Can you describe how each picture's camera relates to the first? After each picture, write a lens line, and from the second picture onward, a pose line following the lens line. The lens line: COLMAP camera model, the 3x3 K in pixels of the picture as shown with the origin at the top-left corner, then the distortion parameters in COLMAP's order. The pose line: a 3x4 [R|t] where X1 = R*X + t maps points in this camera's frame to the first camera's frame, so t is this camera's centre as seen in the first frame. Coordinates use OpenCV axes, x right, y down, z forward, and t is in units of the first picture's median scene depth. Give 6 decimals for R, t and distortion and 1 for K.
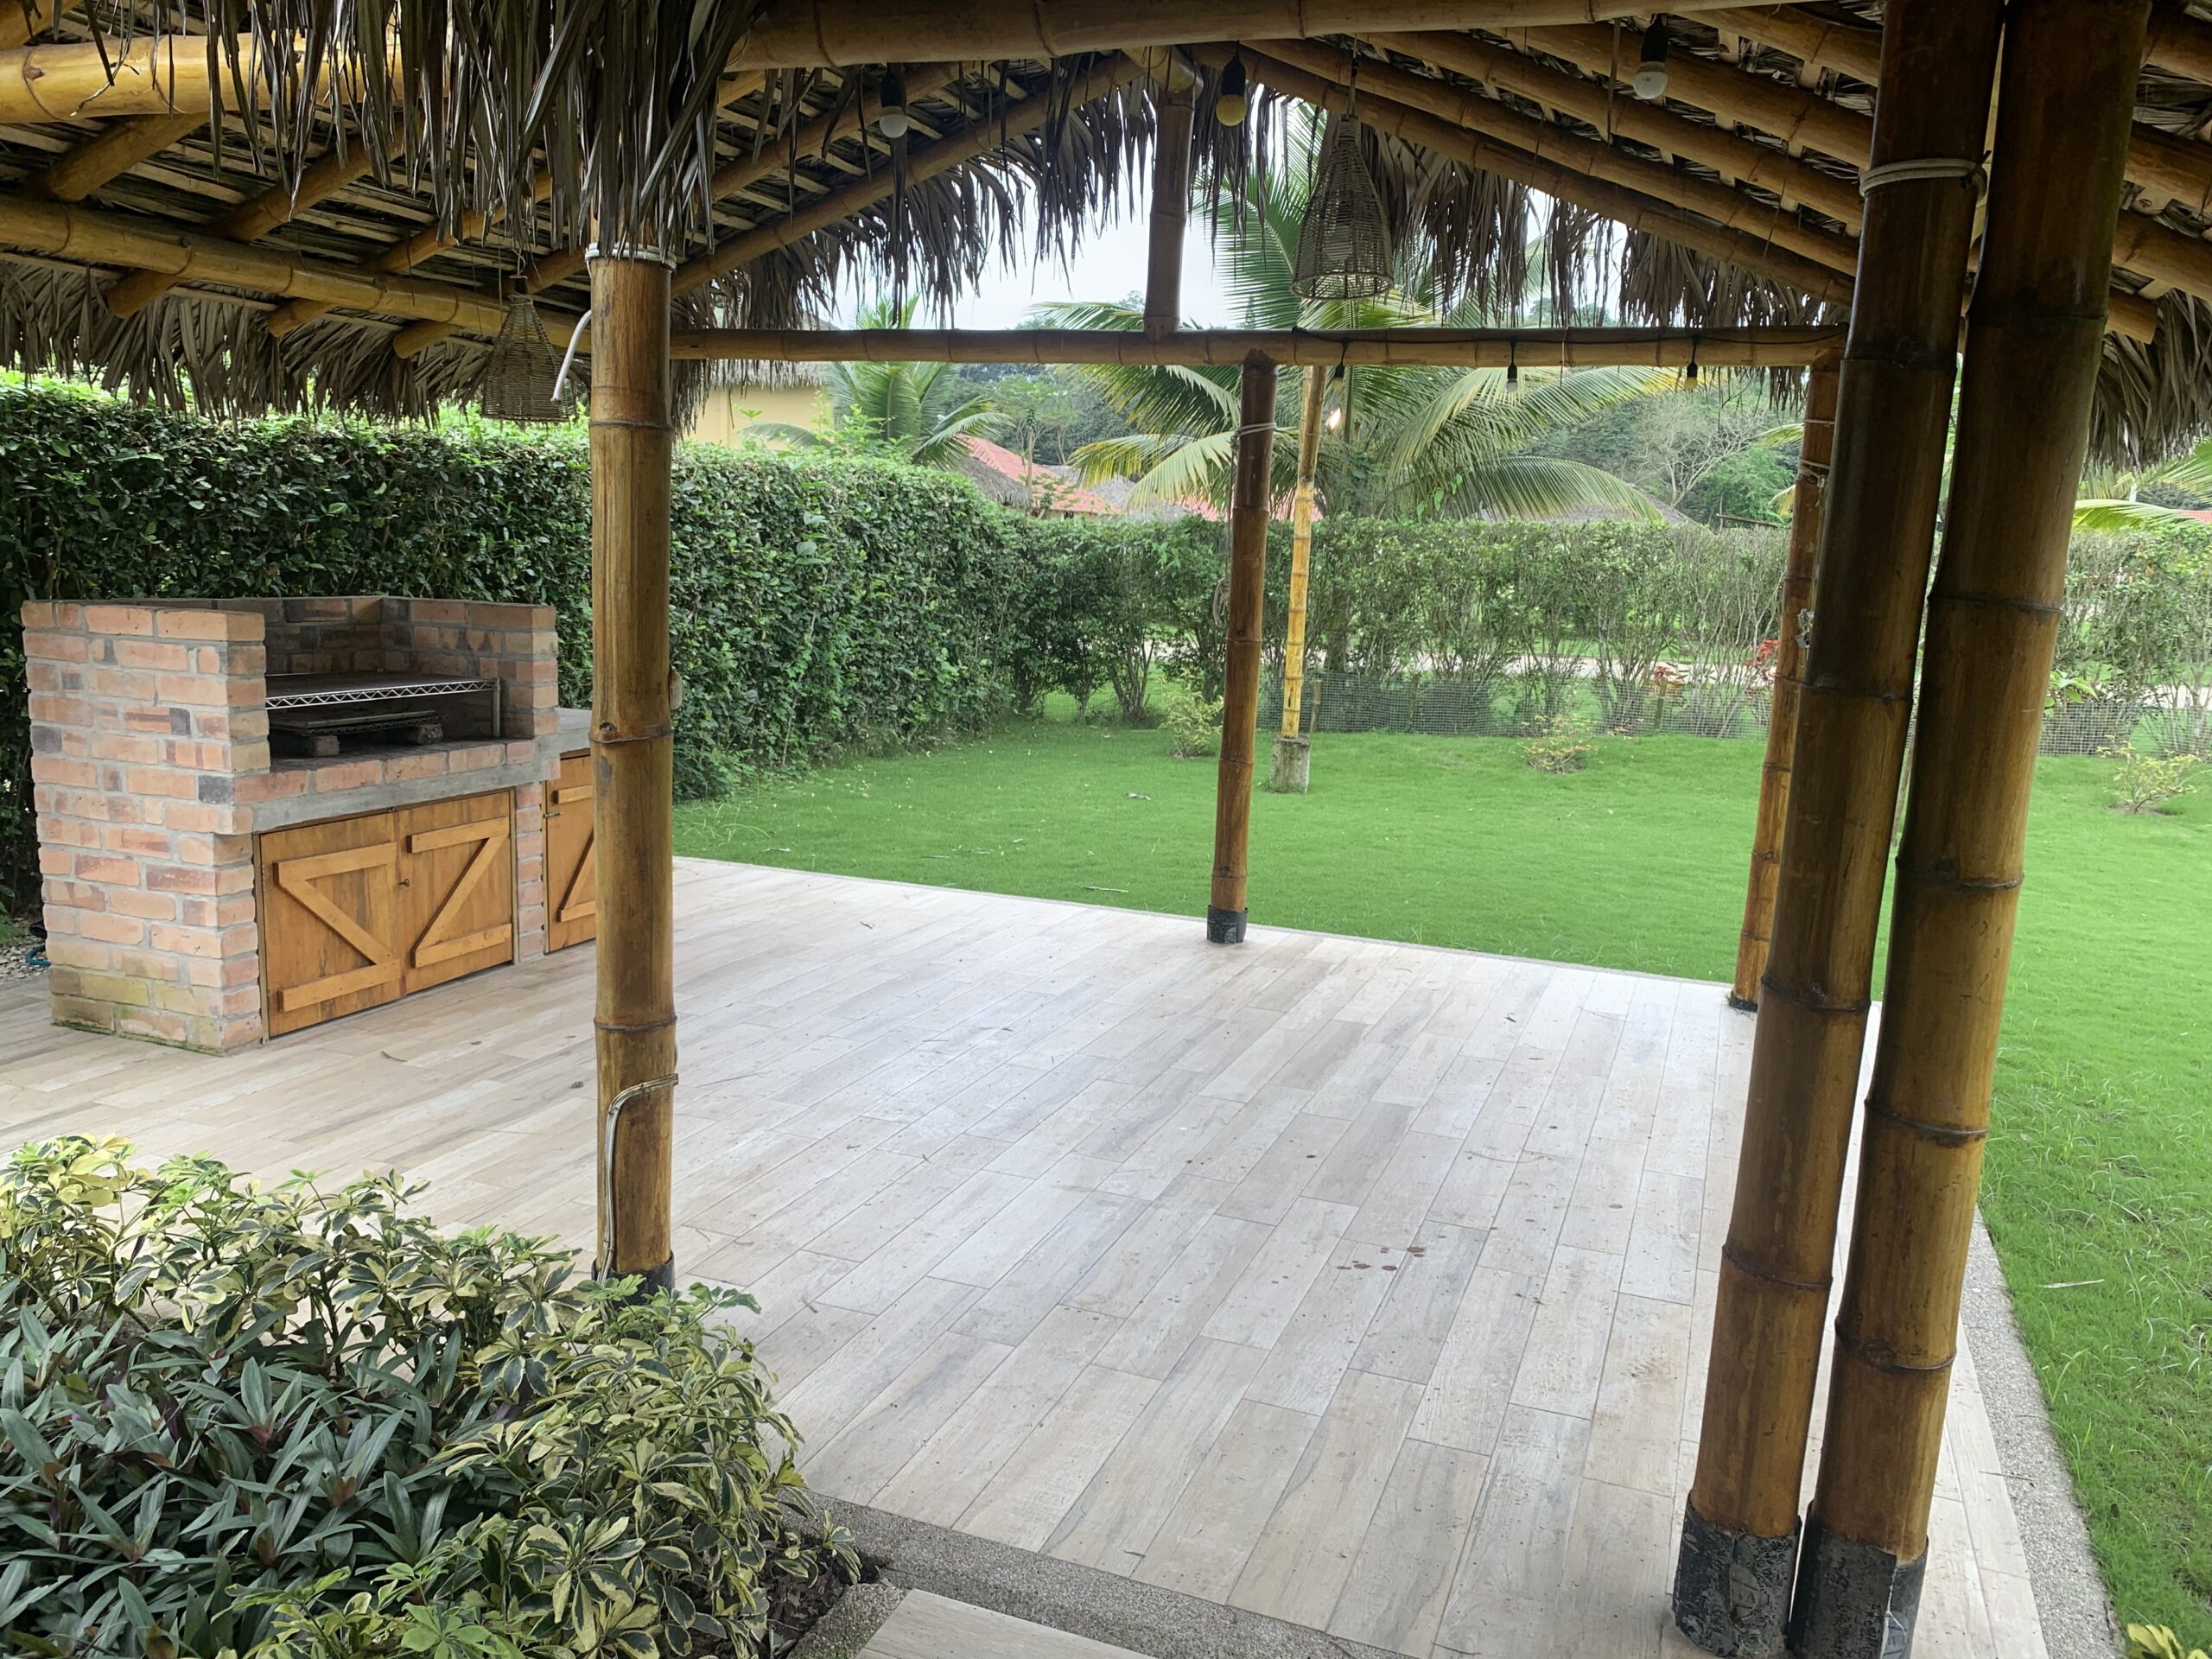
lens RADIAL K [[1684.1, 0, 1105.1], [0, 1684.1, 837.7], [0, 0, 1]] dist [0.018462, -0.019937]
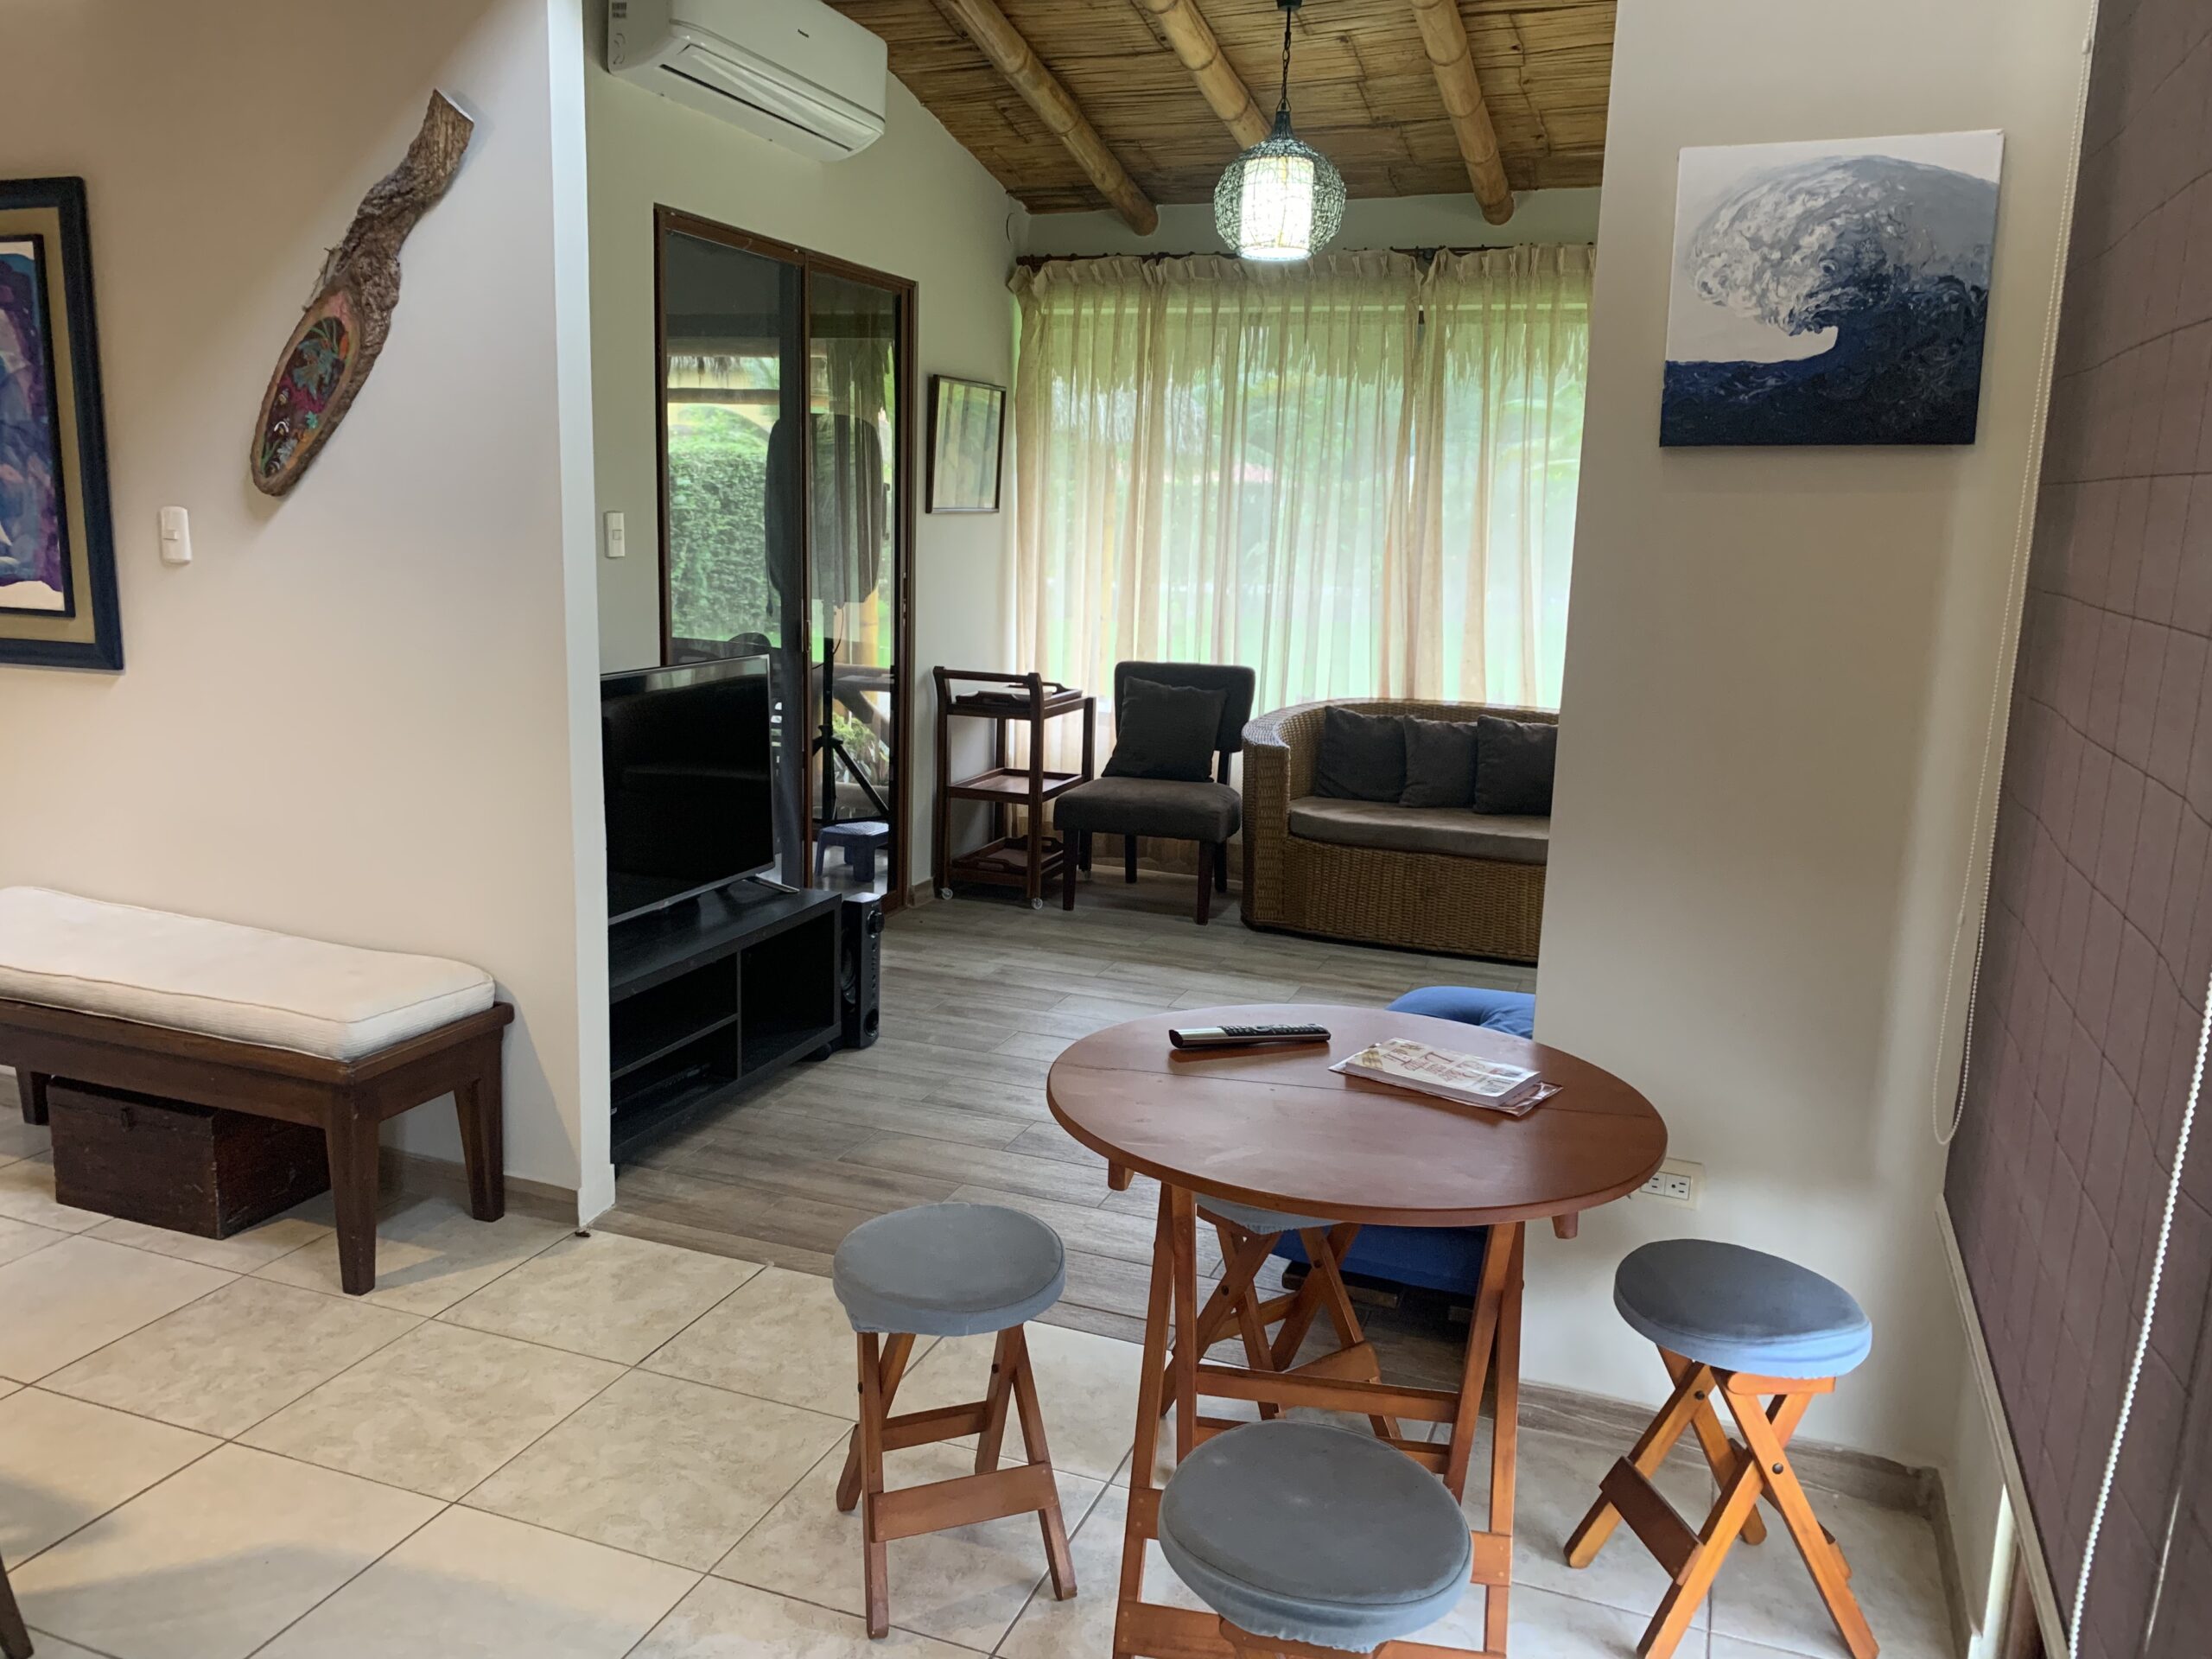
lens RADIAL K [[1684.1, 0, 1100.6], [0, 1684.1, 824.2], [0, 0, 1]] dist [0.018462, -0.019937]
pose [[0.999951, -0.008966, 0.004100, 0.212215], [0.008904, 0.999851, 0.014811, 0.118117], [-0.004232, -0.014774, 0.999882, -0.621633]]
